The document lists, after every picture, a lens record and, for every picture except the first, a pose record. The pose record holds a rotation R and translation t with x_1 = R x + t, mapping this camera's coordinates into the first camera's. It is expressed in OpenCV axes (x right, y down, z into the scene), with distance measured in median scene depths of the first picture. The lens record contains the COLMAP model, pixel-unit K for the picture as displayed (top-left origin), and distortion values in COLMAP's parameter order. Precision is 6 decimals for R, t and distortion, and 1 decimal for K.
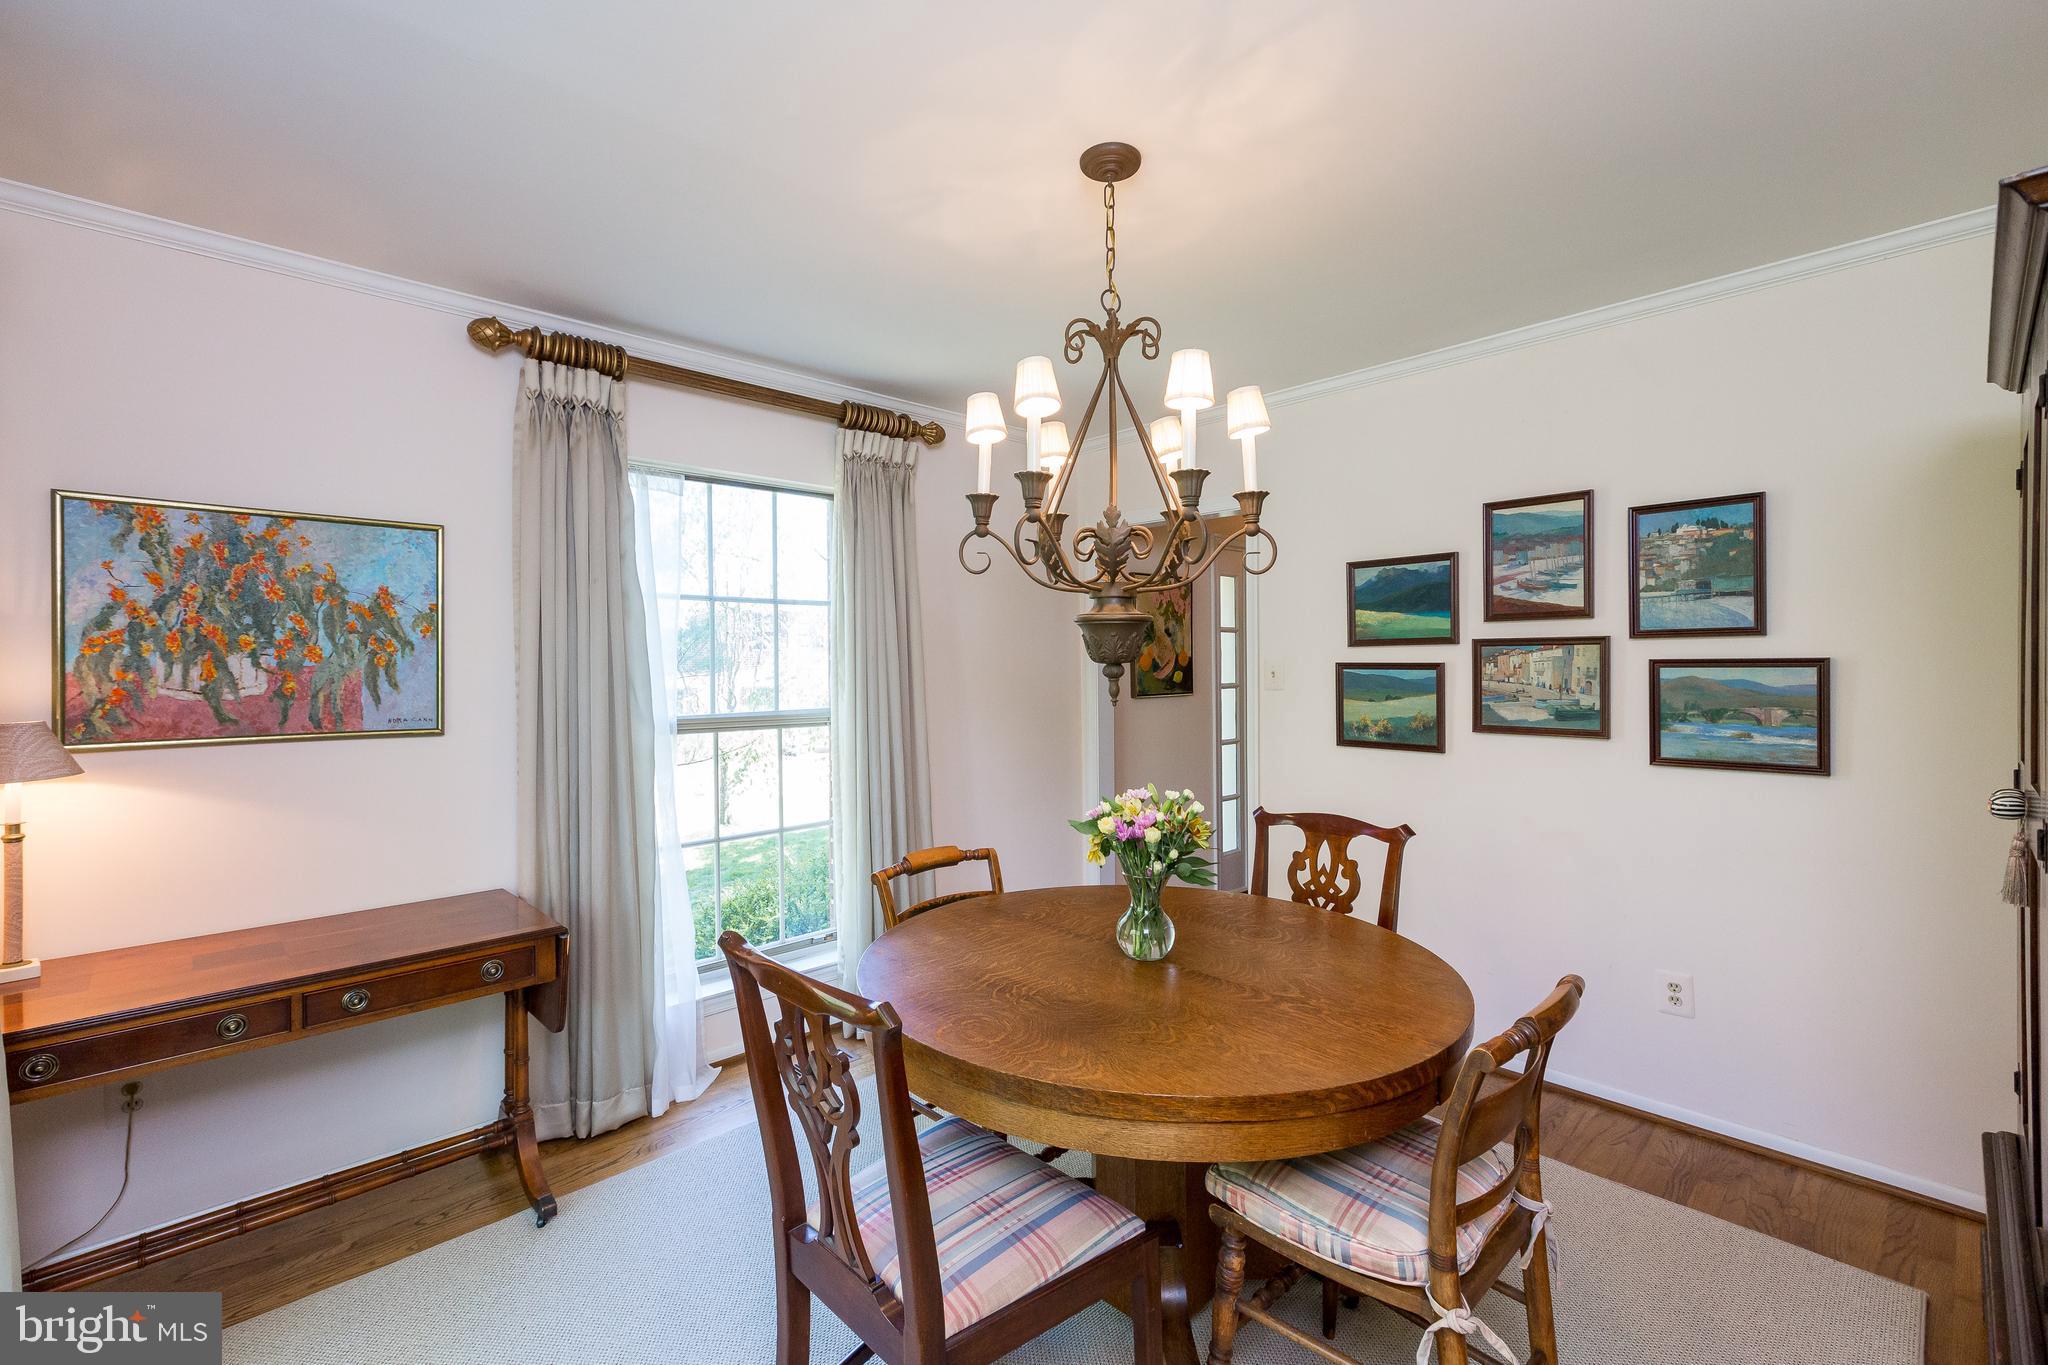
lens RADIAL K [[892.8, 0, 1038.5], [0, 892.8, 659.8], [0, 0, 1]] dist [0.003368, -0.000986]
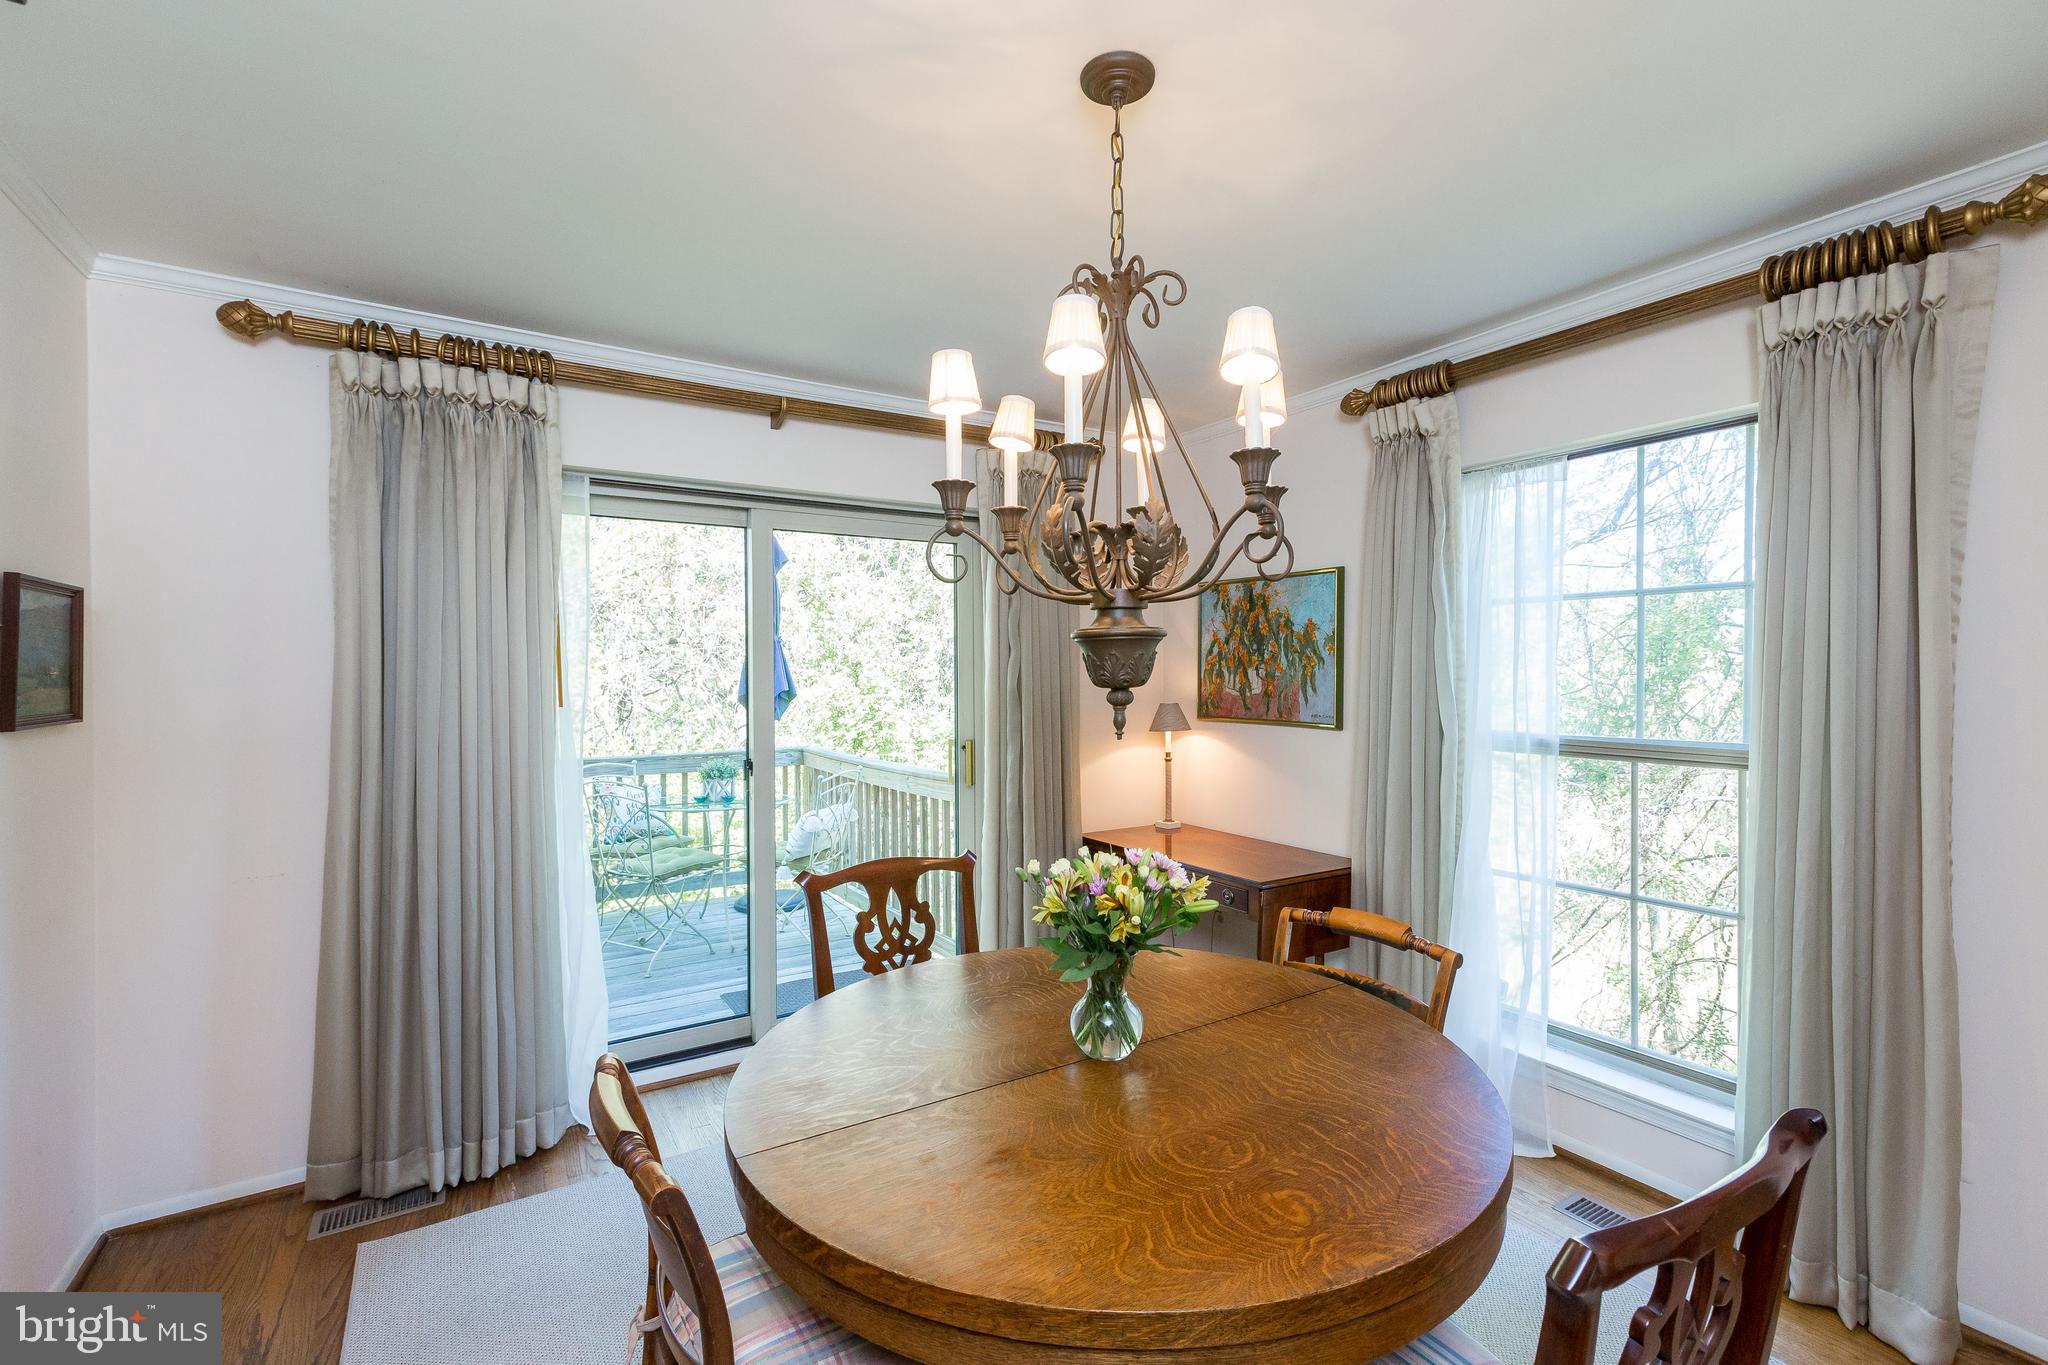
lens RADIAL K [[903.5, 0, 1019.6], [0, 903.5, 671.8], [0, 0, 1]] dist [0.000548, -0.000166]
pose [[-0.217385, 0.008580, -0.976048, 0.743415], [0.012230, 0.999907, 0.006066, -0.013799], [0.976009, -0.010618, -0.217470, 0.882536]]
